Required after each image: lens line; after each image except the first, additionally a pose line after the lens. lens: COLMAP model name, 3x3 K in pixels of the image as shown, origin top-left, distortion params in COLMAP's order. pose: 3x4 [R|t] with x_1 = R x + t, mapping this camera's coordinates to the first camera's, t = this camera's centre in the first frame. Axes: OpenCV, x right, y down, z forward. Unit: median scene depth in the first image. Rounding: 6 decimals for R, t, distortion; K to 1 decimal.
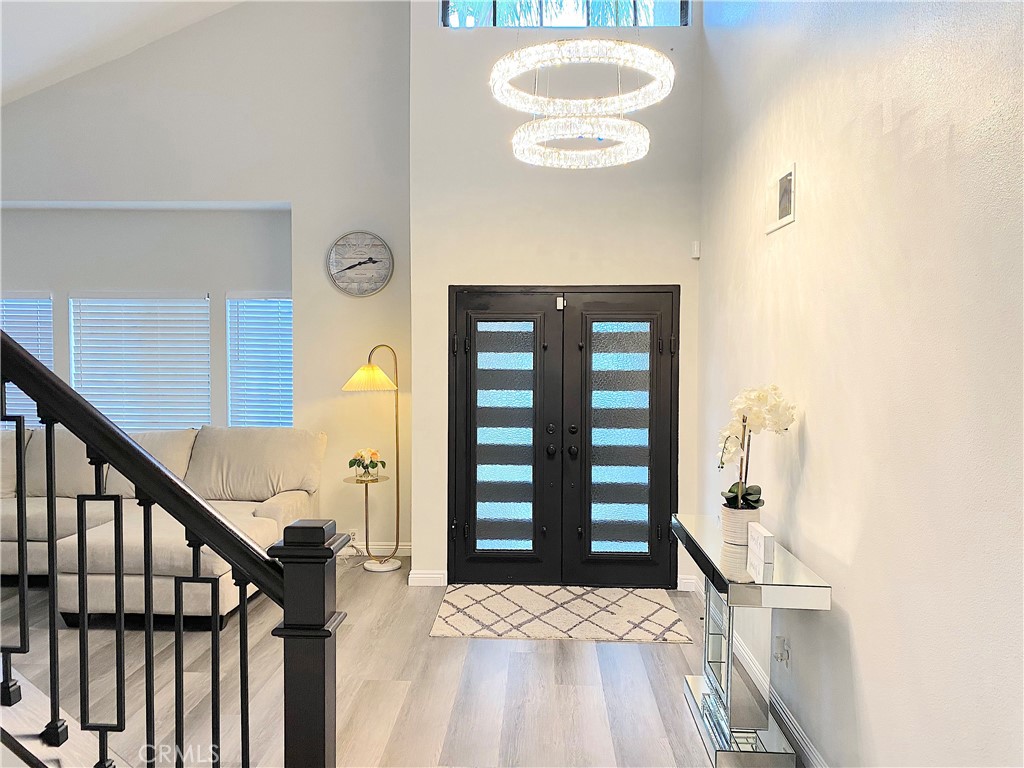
lens RADIAL K [[825.2, 0, 531.4], [0, 825.2, 402.1], [0, 0, 1]] dist [0.126565, -0.293763]
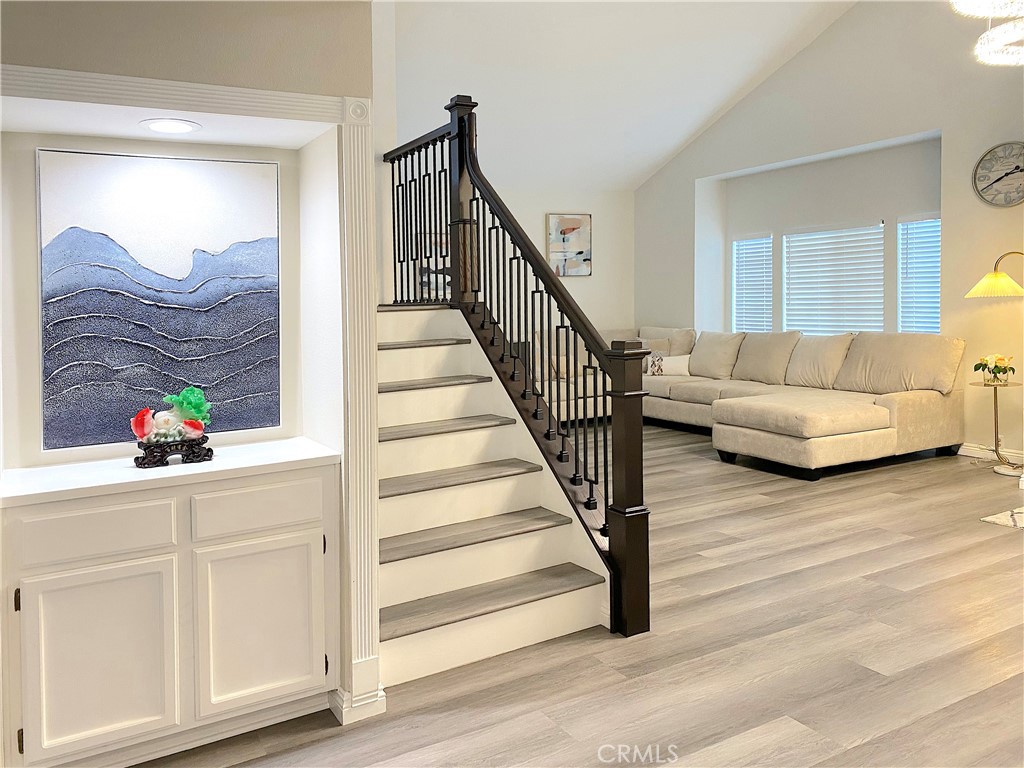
lens RADIAL K [[809.5, 0, 436.8], [0, 809.5, 346.1], [0, 0, 1]] dist [0.001903, 0.003552]
pose [[0.456172, 0.024371, -0.889558, 0.403131], [-0.019995, 0.999653, 0.017133, 0.045124], [0.889667, 0.009971, 0.456501, -0.081177]]
